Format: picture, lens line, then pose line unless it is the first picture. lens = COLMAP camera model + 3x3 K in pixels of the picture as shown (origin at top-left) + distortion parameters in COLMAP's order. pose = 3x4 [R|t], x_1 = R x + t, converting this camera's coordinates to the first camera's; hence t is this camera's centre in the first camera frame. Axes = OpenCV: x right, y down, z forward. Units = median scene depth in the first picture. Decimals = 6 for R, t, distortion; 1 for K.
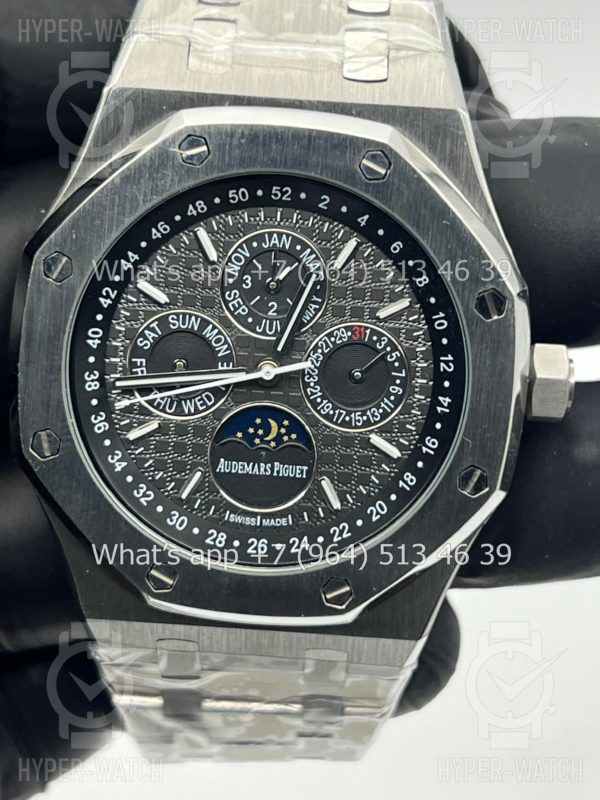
lens RADIAL K [[1846.4, 0, 295.4], [0, 1846.4, 397.1], [0, 0, 1]] dist [0.216718, 0.000000]
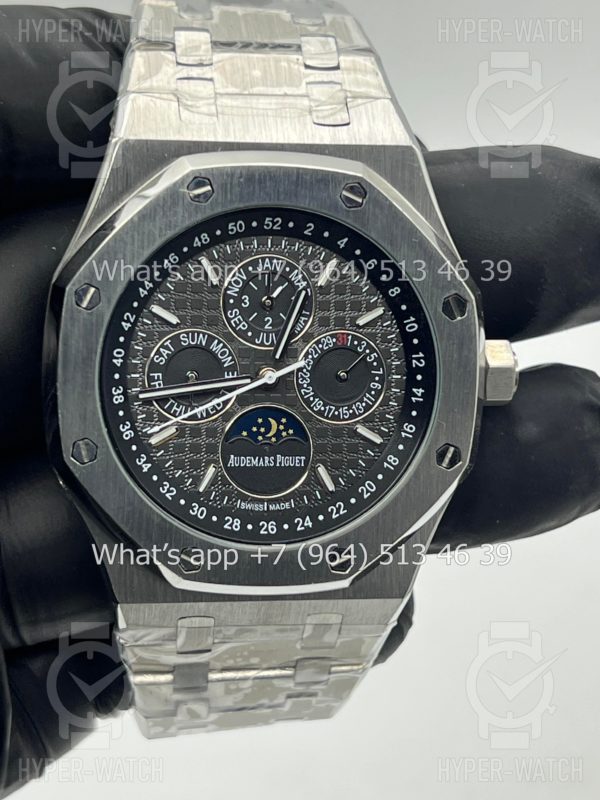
lens RADIAL K [[1846.4, 0, 301.3], [0, 1846.4, 431.5], [0, 0, 1]] dist [0.216718, 0.000000]
pose [[0.983512, -0.069696, 0.166873, -0.191016], [0.072118, 0.997360, -0.008491, 0.031857], [-0.165841, 0.020386, 0.985942, -0.152535]]
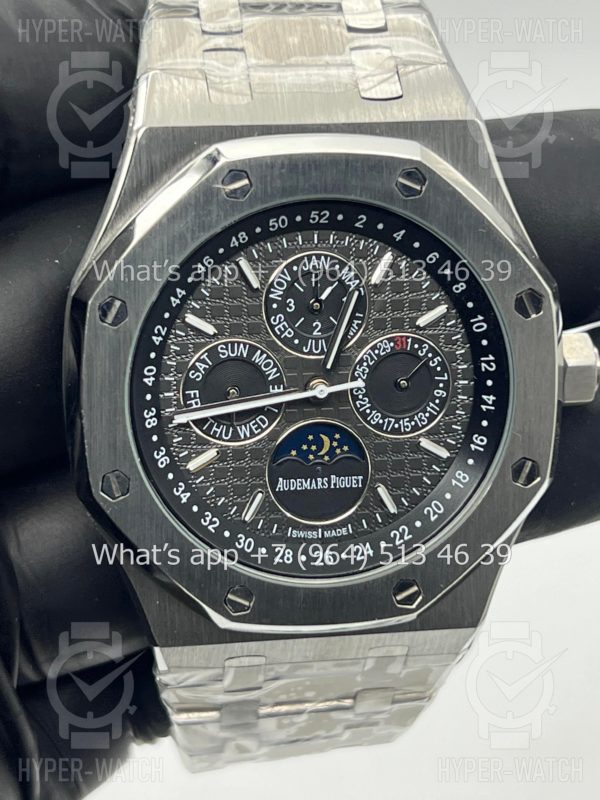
lens RADIAL K [[1846.4, 0, 291.3], [0, 1846.4, 399.3], [0, 0, 1]] dist [0.216718, 0.000000]
pose [[0.981146, -0.111229, 0.158052, -0.192981], [0.104986, 0.993346, 0.047339, -0.058707], [-0.162266, -0.029853, 0.986295, -0.013225]]
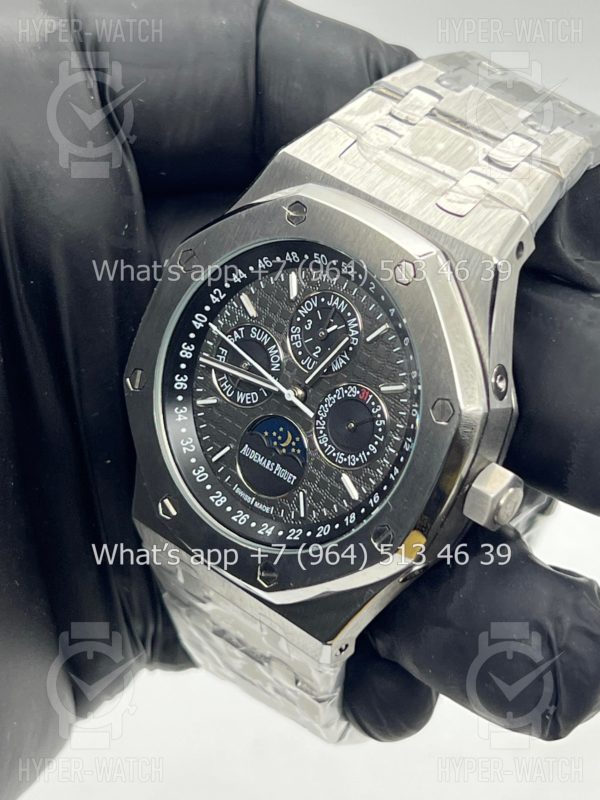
lens RADIAL K [[1846.4, 0, 299.6], [0, 1846.4, 405.5], [0, 0, 1]] dist [0.216718, 0.000000]
pose [[0.791701, 0.386771, -0.472883, 0.594712], [-0.395243, 0.914517, 0.086266, -0.118779], [0.465824, 0.118606, 0.876892, -0.119574]]
